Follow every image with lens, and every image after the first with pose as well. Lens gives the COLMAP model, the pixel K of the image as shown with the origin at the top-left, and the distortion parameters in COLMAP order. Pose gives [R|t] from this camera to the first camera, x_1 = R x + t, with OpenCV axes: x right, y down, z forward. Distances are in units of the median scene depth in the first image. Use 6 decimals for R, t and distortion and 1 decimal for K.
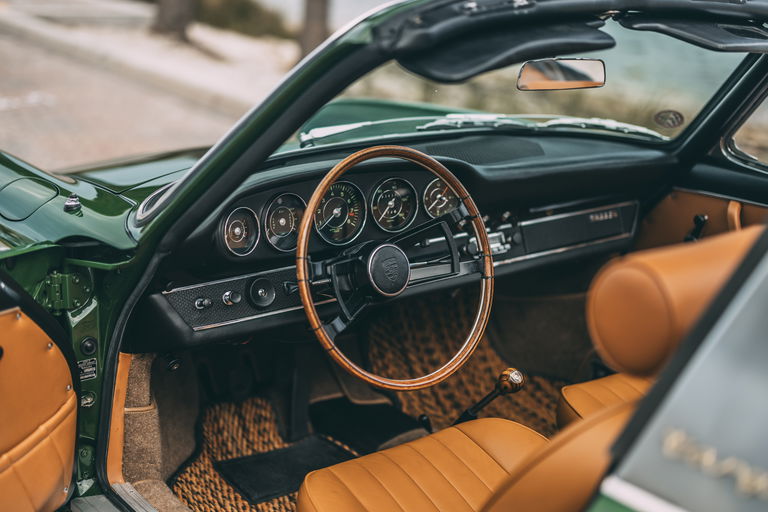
lens RADIAL K [[1302.4, 0, 383.6], [0, 1302.4, 255.7], [0, 0, 1]] dist [0.029650, 0.000000]
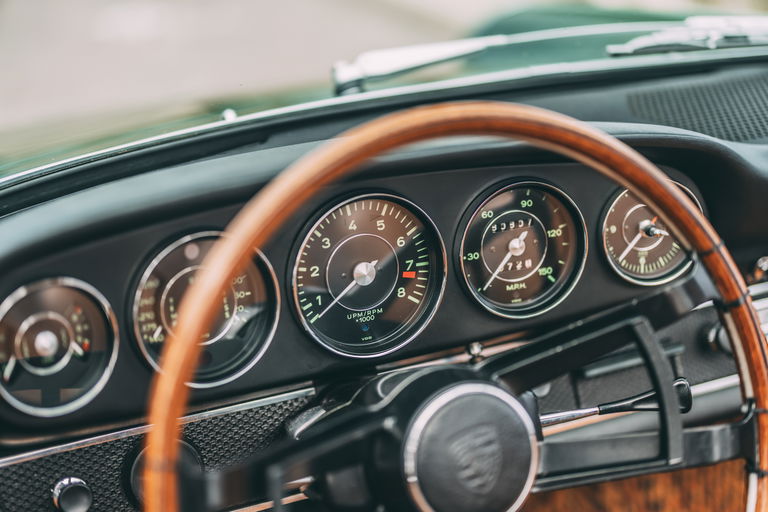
lens RADIAL K [[1302.4, 0, 384.9], [0, 1302.4, 256.4], [0, 0, 1]] dist [0.029650, 0.000000]
pose [[0.977838, 0.029009, -0.207344, 0.047777], [-0.016321, 0.997902, 0.062646, -0.059627], [0.208726, -0.057874, 0.976260, 0.597672]]
